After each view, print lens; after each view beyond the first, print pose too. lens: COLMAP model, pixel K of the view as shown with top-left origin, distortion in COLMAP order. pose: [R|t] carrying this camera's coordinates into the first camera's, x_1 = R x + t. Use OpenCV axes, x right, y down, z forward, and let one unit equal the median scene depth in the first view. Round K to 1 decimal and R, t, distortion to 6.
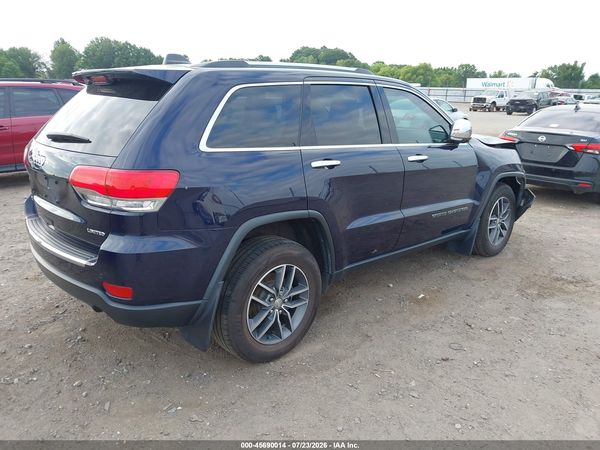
lens RADIAL K [[455.2, 0, 291.6], [0, 455.2, 224.5], [0, 0, 1]] dist [0.106266, -0.146521]
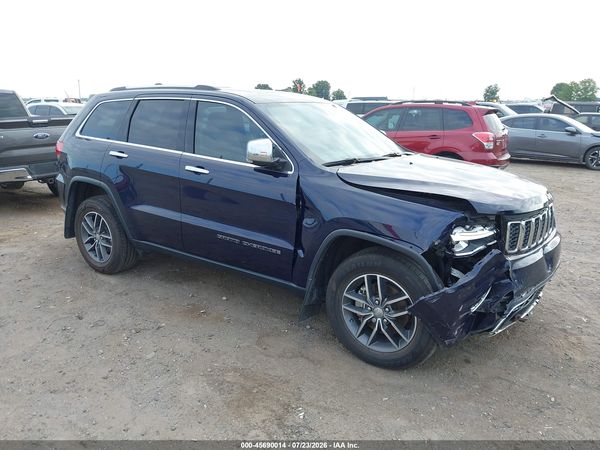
lens RADIAL K [[470.6, 0, 295.1], [0, 470.6, 221.9], [0, 0, 1]] dist [0.038113, -0.071245]
pose [[0.226549, 0.219870, -0.948859, 1.338464], [-0.275530, 0.948863, 0.154085, -0.254868], [0.934216, 0.226531, 0.275544, 0.942387]]
